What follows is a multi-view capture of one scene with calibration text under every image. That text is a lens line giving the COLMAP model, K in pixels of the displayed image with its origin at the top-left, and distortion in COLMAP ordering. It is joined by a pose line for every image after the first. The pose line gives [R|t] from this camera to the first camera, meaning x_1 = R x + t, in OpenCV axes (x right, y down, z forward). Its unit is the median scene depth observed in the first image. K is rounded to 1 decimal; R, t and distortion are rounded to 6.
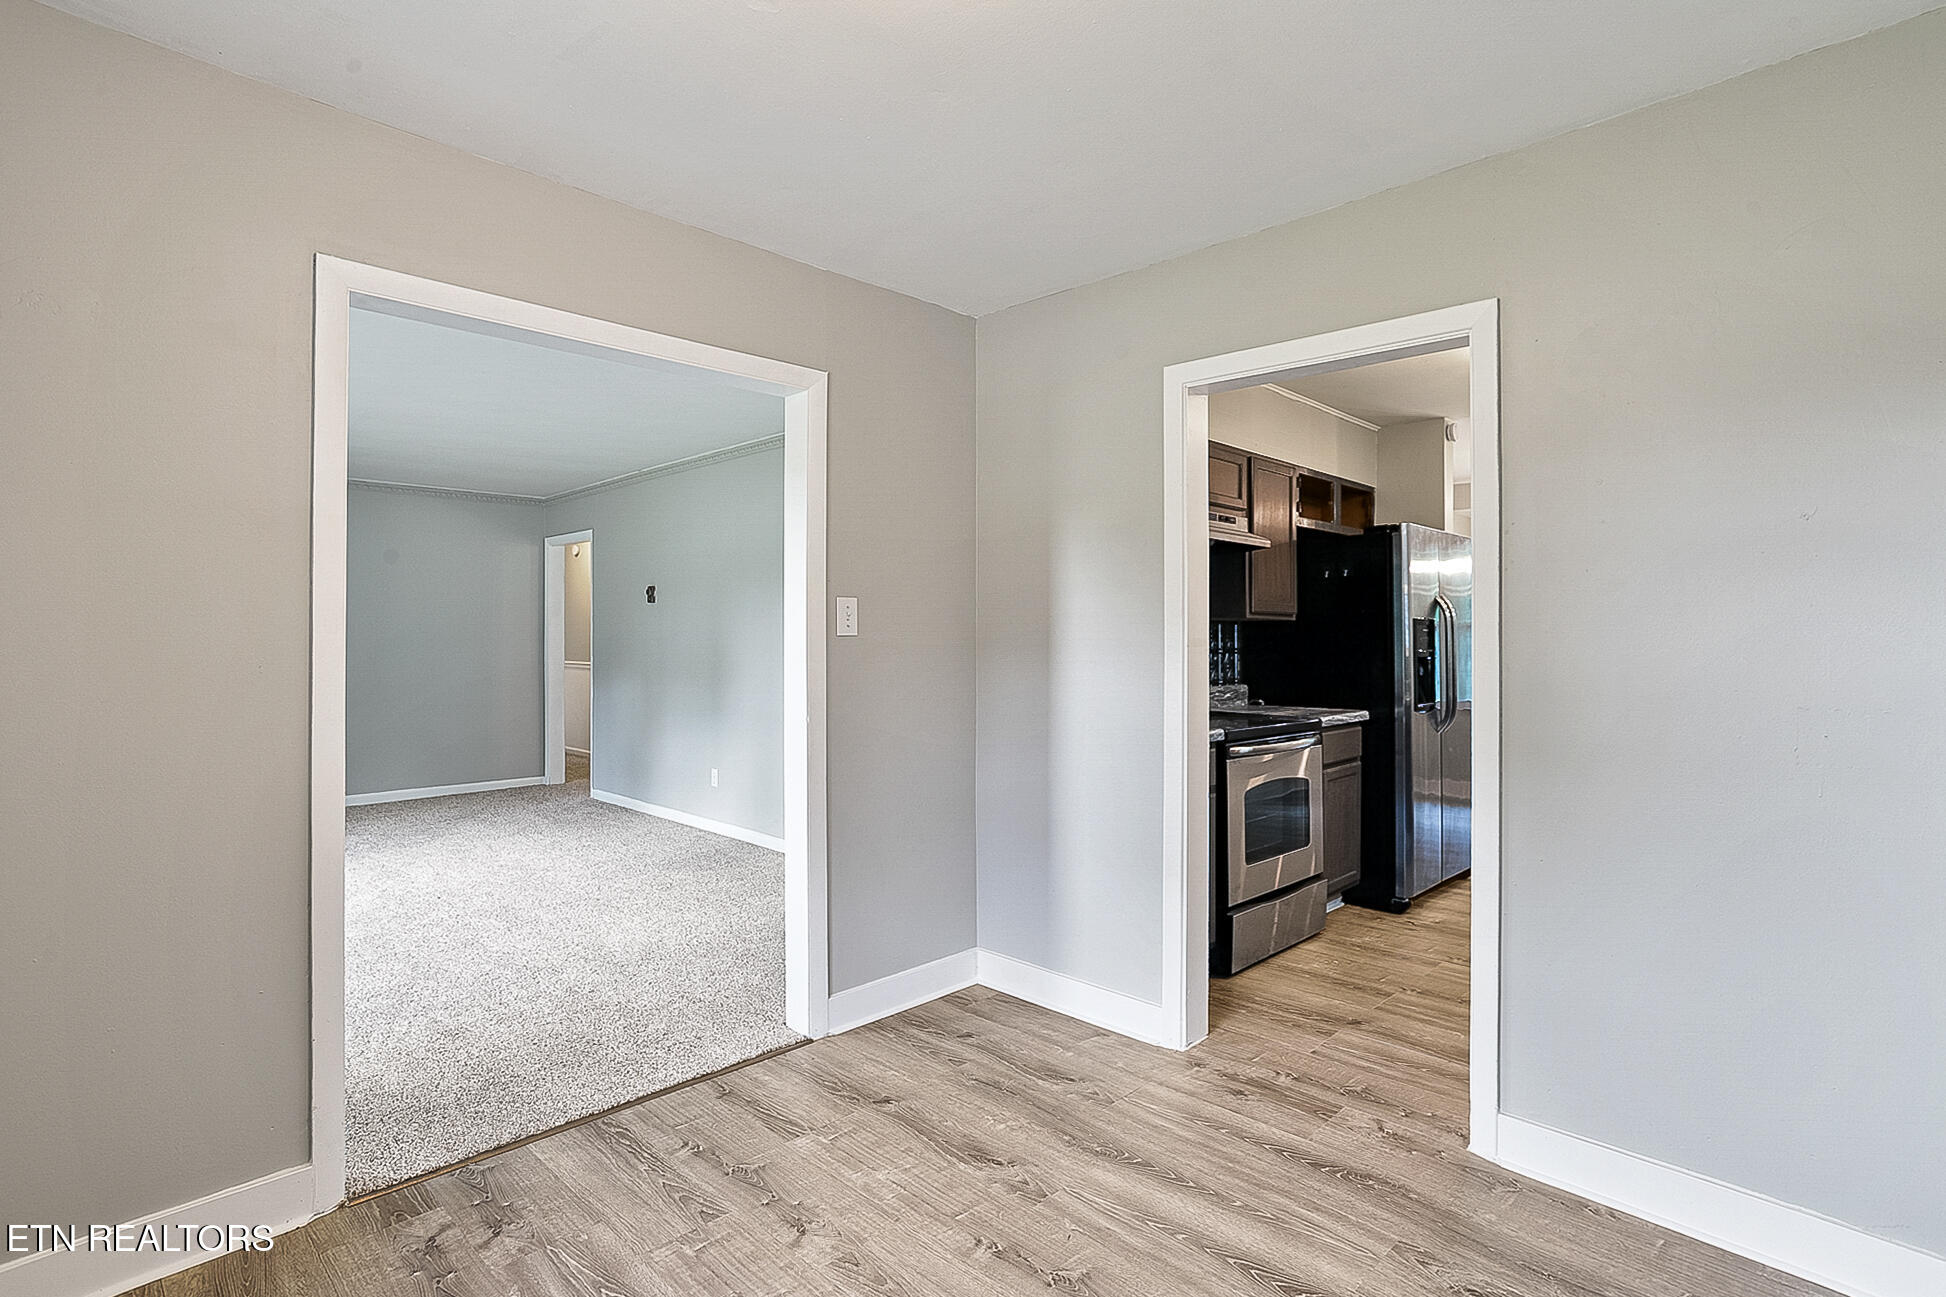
lens RADIAL K [[964.5, 0, 978.8], [0, 964.5, 640.8], [0, 0, 1]] dist [-0.054062, 0.029750]
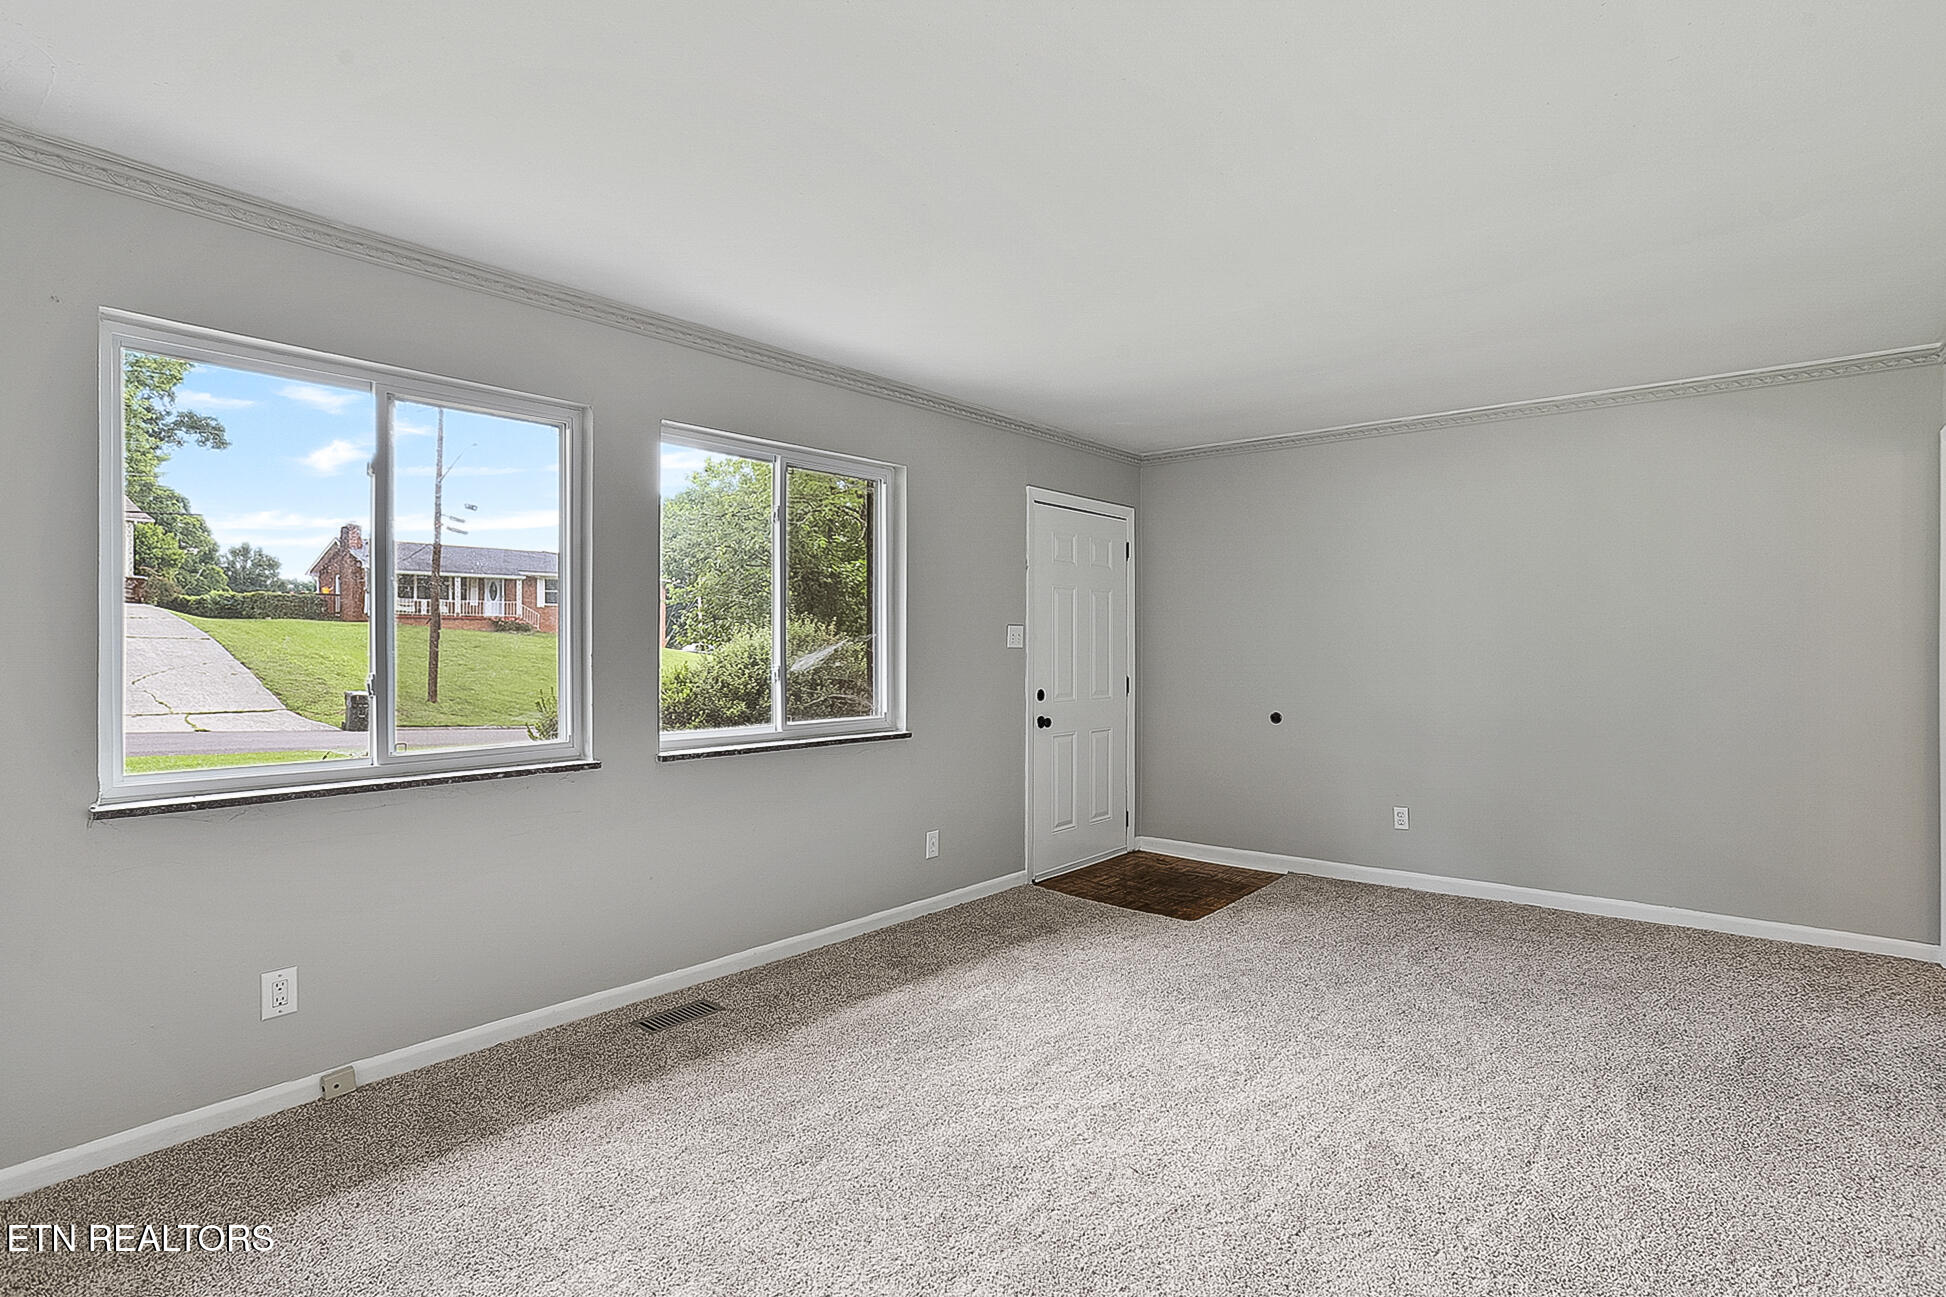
lens RADIAL K [[964.5, 0, 978.8], [0, 964.5, 640.8], [0, 0, 1]] dist [-0.054062, 0.029750]
pose [[0.083127, -0.007738, -0.996509, -0.049022], [-0.002724, 0.999964, -0.007992, -0.001345], [0.996535, 0.003379, 0.083103, 0.570962]]
